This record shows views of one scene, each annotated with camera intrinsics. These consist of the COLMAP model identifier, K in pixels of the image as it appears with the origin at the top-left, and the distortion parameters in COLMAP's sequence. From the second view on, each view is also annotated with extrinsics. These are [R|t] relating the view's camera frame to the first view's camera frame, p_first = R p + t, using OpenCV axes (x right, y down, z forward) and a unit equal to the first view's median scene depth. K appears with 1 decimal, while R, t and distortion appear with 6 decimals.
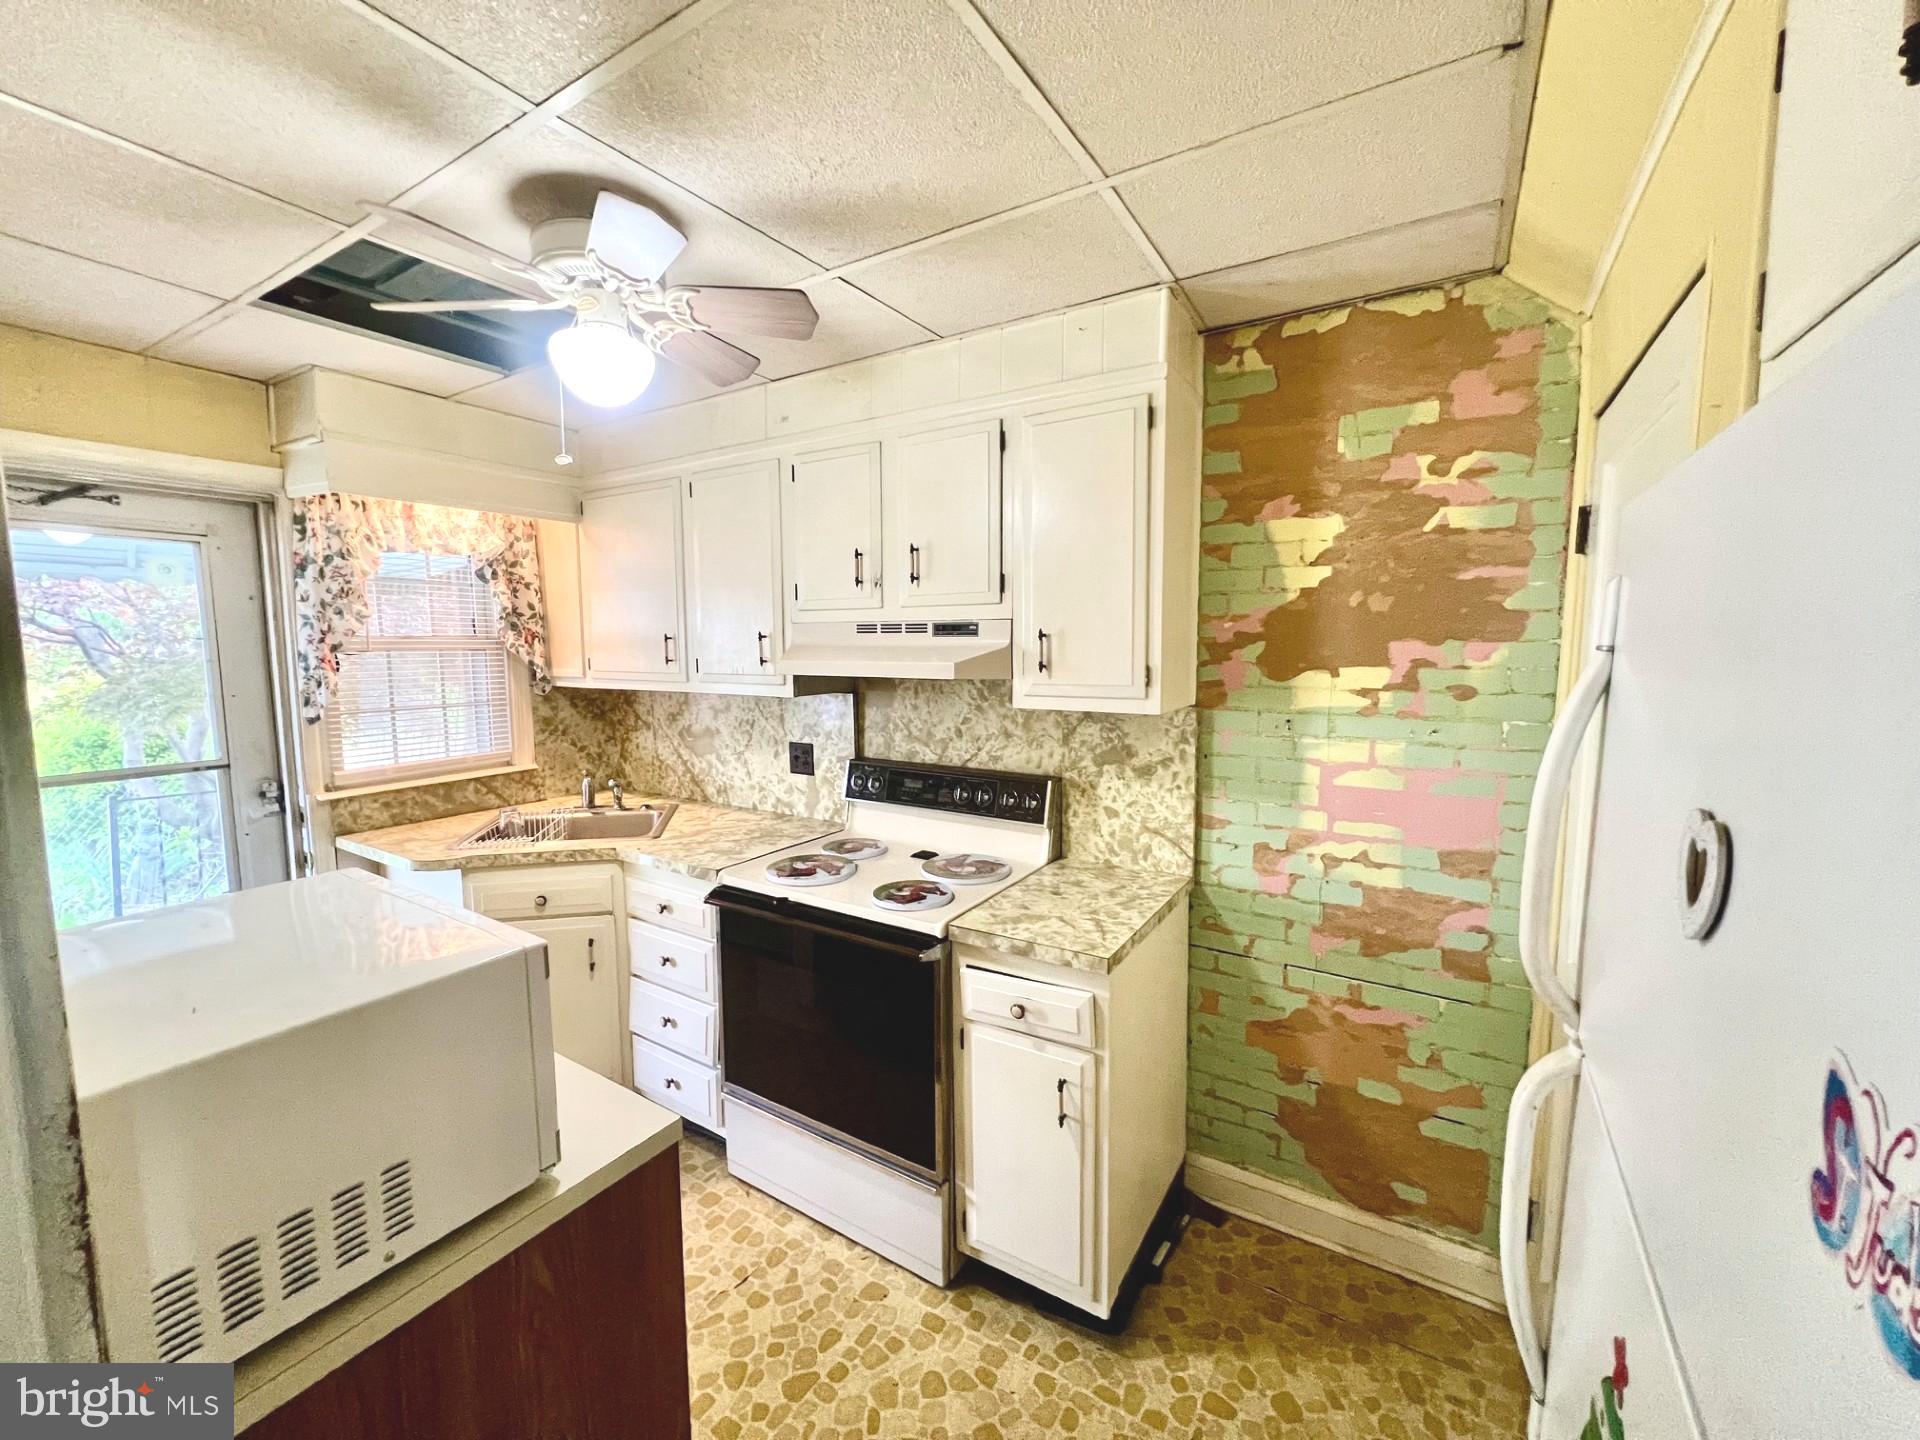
lens RADIAL K [[774.5, 0, 954.8], [0, 774.5, 716.5], [0, 0, 1]] dist [0.001556, 0.000025]
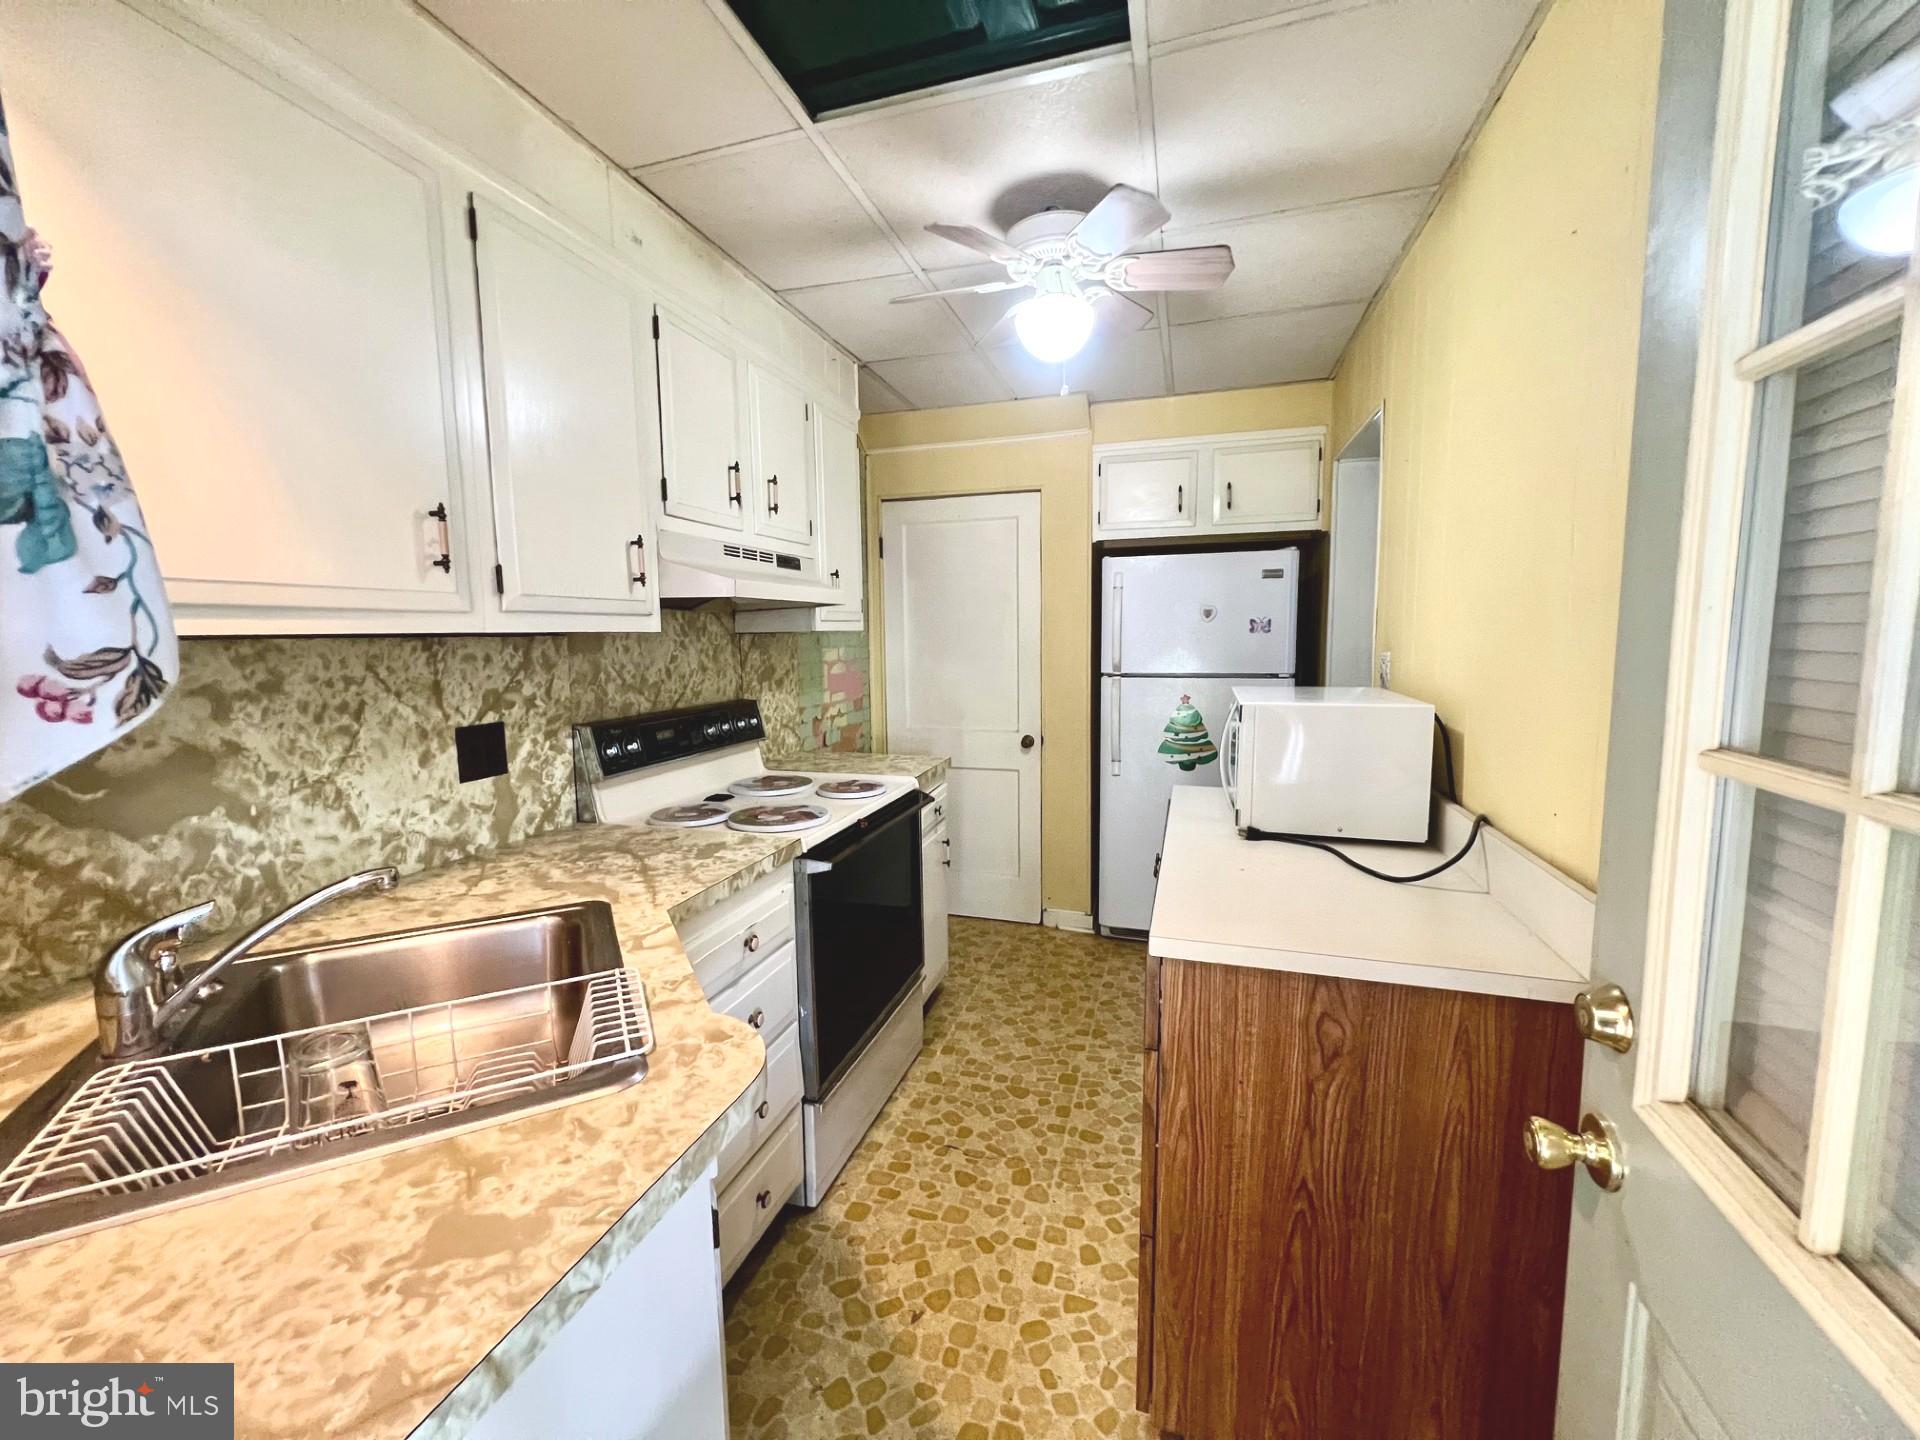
lens RADIAL K [[774.5, 0, 953.6], [0, 774.5, 717.9], [0, 0, 1]] dist [0.001556, 0.000025]
pose [[-0.263647, -0.097224, 0.959707, -0.961193], [0.111557, 0.985159, 0.130449, -0.008729], [-0.958147, 0.141455, -0.248888, 0.897183]]
